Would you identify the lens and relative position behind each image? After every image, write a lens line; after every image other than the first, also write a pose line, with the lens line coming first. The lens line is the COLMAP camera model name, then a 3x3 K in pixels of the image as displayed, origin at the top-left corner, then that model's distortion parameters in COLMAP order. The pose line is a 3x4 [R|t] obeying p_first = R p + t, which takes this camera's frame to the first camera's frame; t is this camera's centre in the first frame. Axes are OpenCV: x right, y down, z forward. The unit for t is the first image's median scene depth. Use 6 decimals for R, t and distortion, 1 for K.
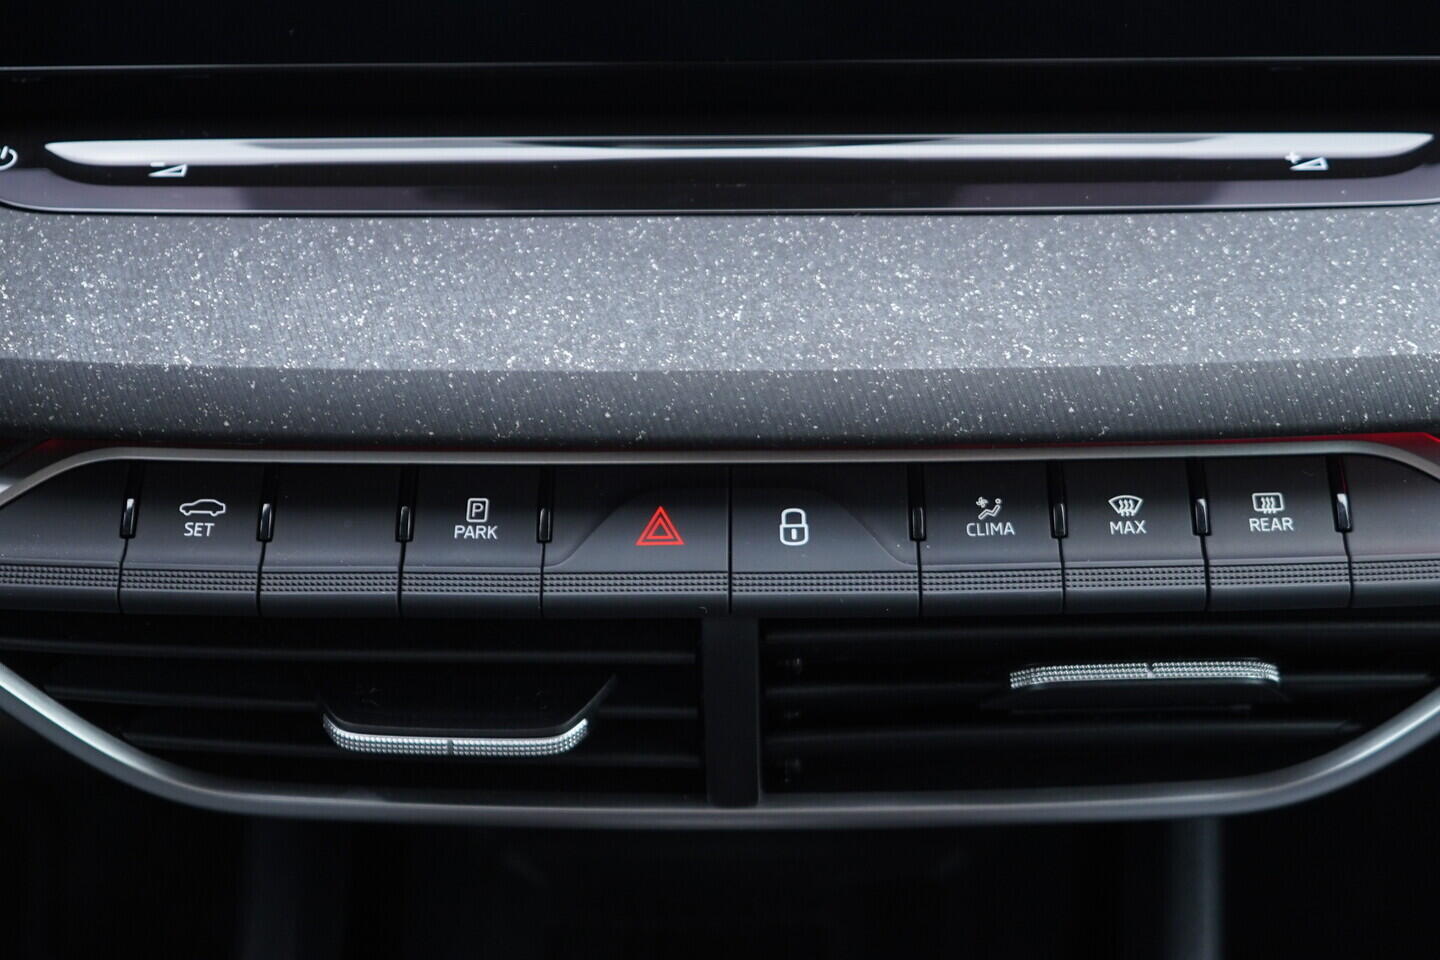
lens RADIAL K [[1887.9, 0, 720.0], [0, 1887.9, 480.0], [0, 0, 1]] dist [0.005074, -0.020055]
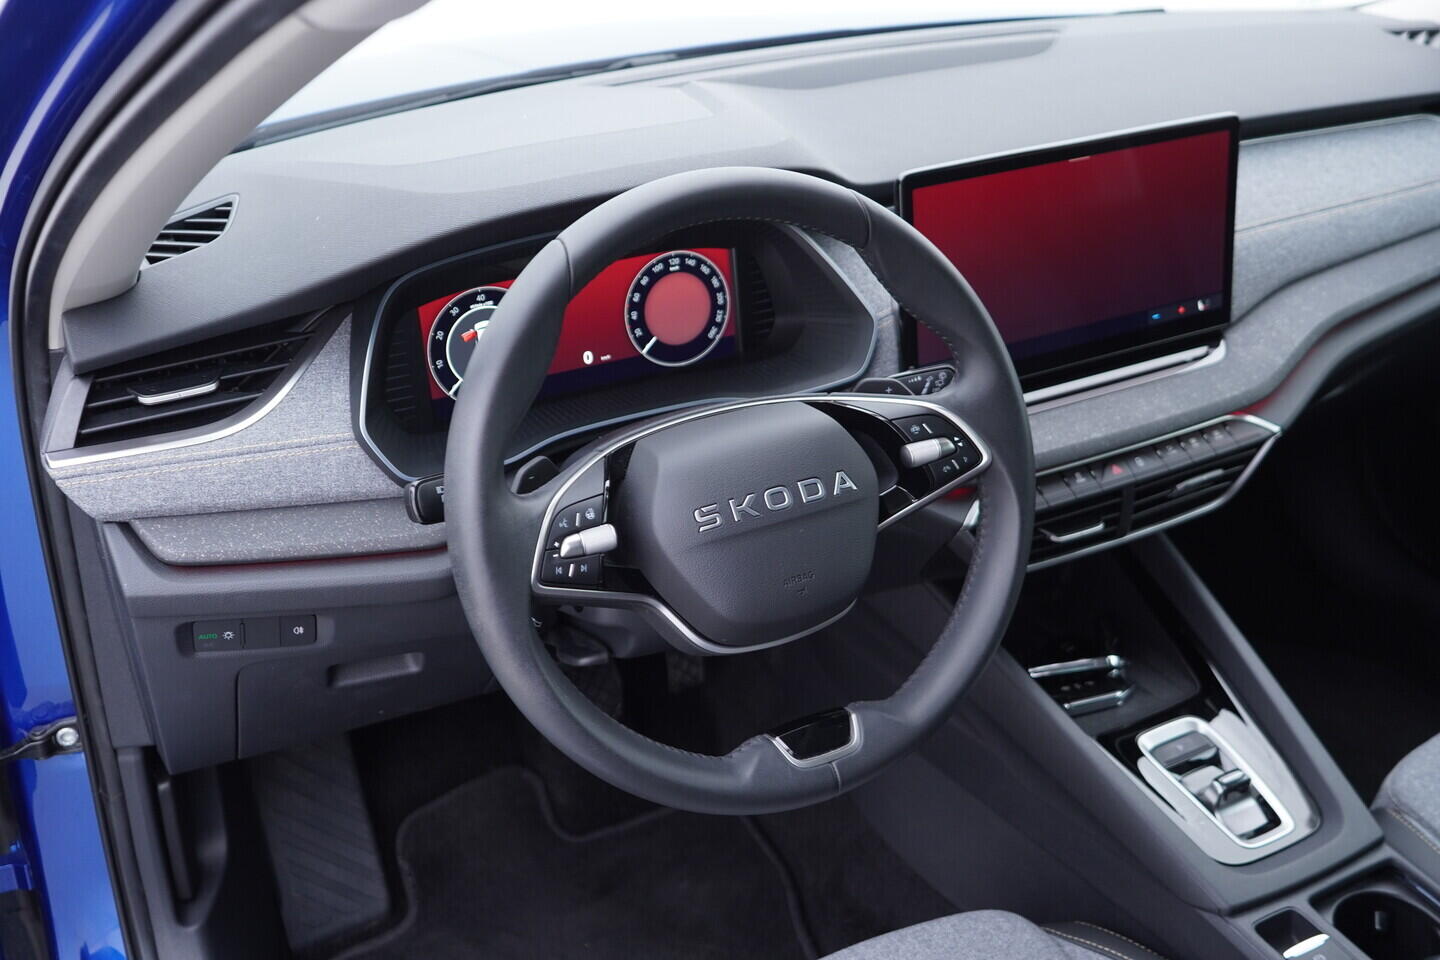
lens RADIAL K [[1517.3, 0, 720.0], [0, 1517.3, 480.0], [0, 0, 1]] dist [-0.006221, 0.029549]
pose [[0.873574, -0.230860, 0.428454, -2.307024], [0.269415, 0.962536, -0.030675, -0.088403], [-0.405321, 0.142229, 0.903043, -1.759778]]
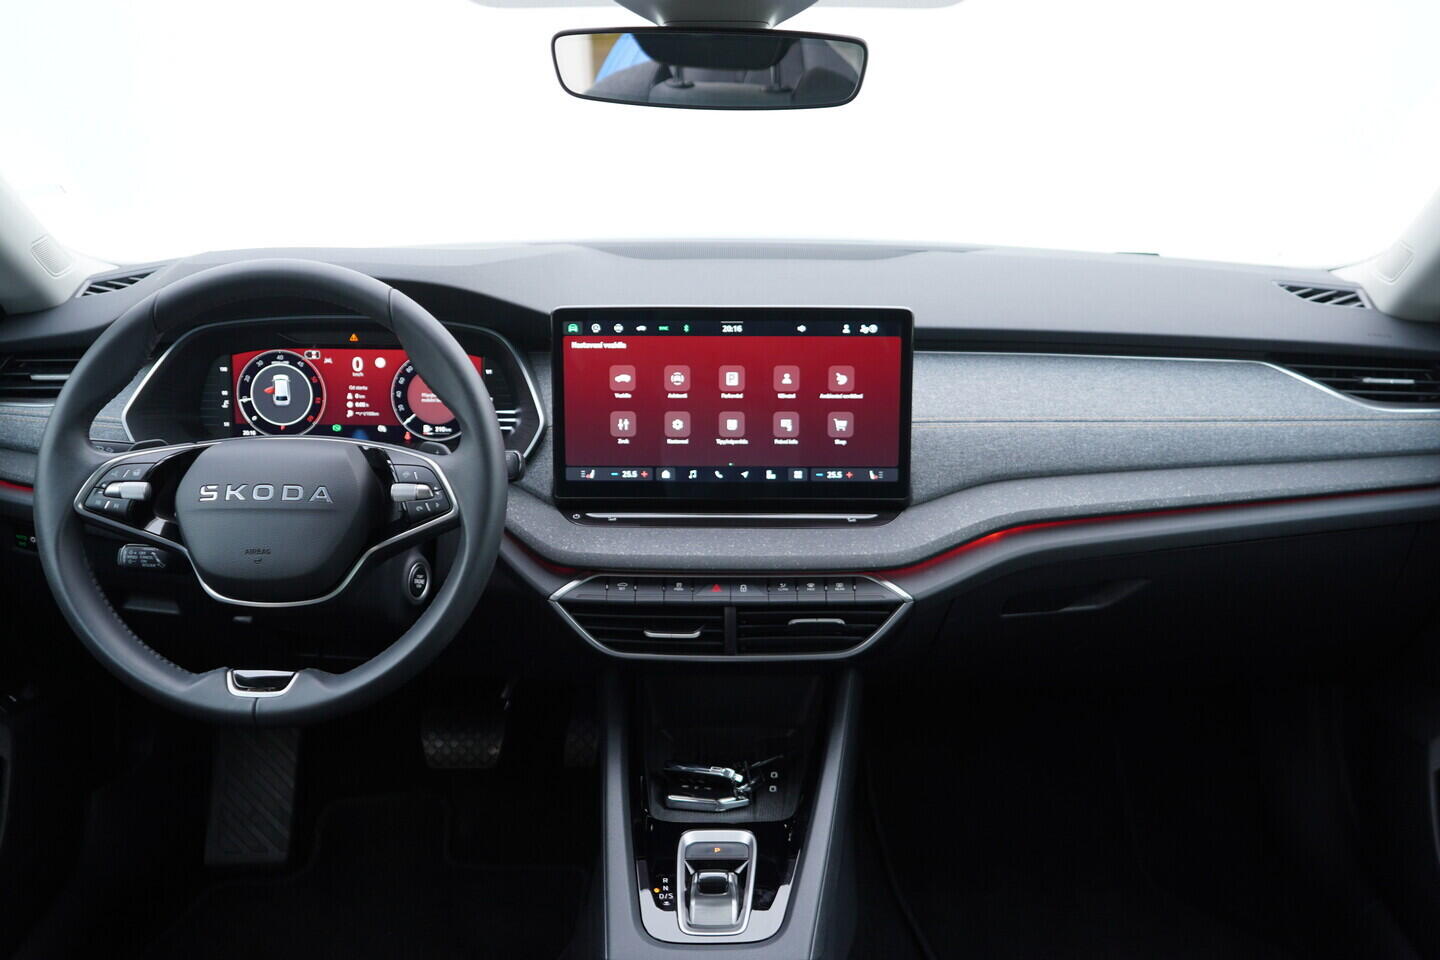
lens RADIAL K [[1517.3, 0, 720.0], [0, 1517.3, 480.0], [0, 0, 1]] dist [-0.006221, 0.029549]
pose [[0.999923, 0.011843, 0.003639, -0.039719], [-0.010491, 0.965625, -0.259729, 0.778733], [-0.006590, 0.259671, 0.965675, -2.893628]]
